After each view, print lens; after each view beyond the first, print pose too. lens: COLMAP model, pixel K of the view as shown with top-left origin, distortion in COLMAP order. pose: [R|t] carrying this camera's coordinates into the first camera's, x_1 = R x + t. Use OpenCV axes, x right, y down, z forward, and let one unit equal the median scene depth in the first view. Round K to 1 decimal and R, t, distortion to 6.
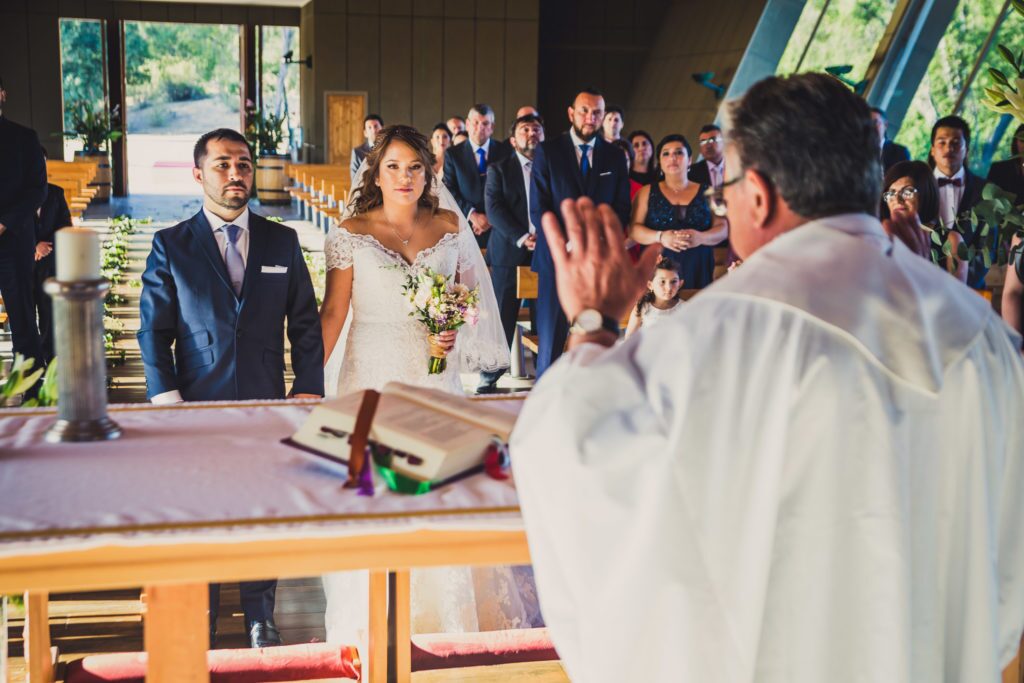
lens RADIAL K [[1436.6, 0, 512.0], [0, 1436.6, 341.5], [0, 0, 1]] dist [0.009490, 0.028278]
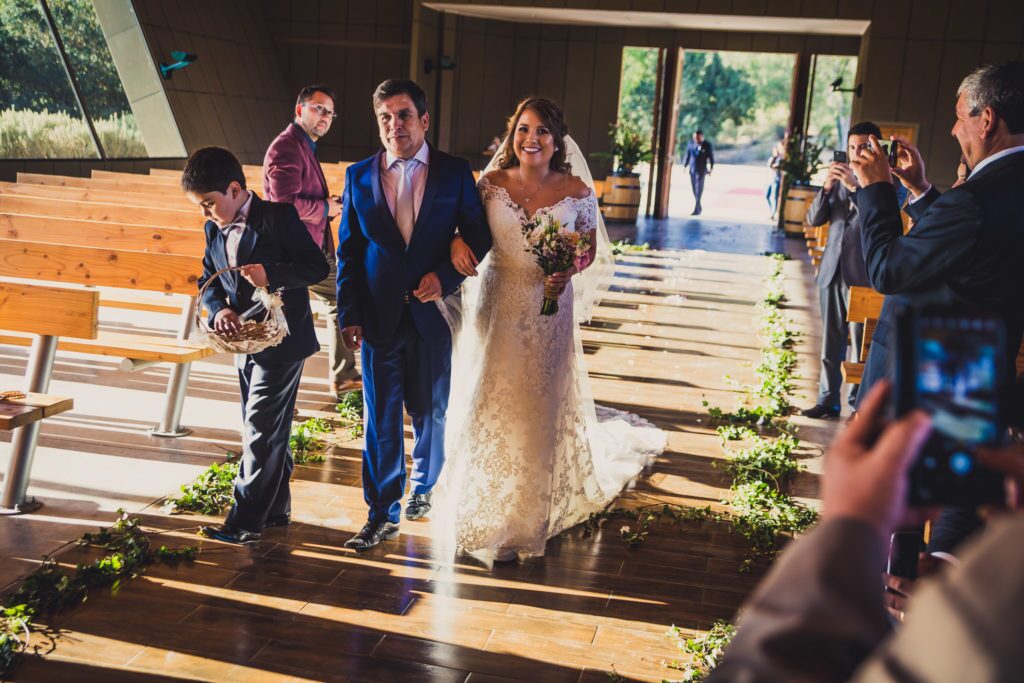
lens RADIAL K [[1100.1, 0, 512.0], [0, 1100.1, 341.5], [0, 0, 1]] dist [0.003157, 0.013282]
pose [[0.887774, 0.118247, -0.444831, -0.001696], [-0.112527, 0.992869, 0.039352, -0.031361], [0.446313, 0.015120, 0.894749, 0.239431]]
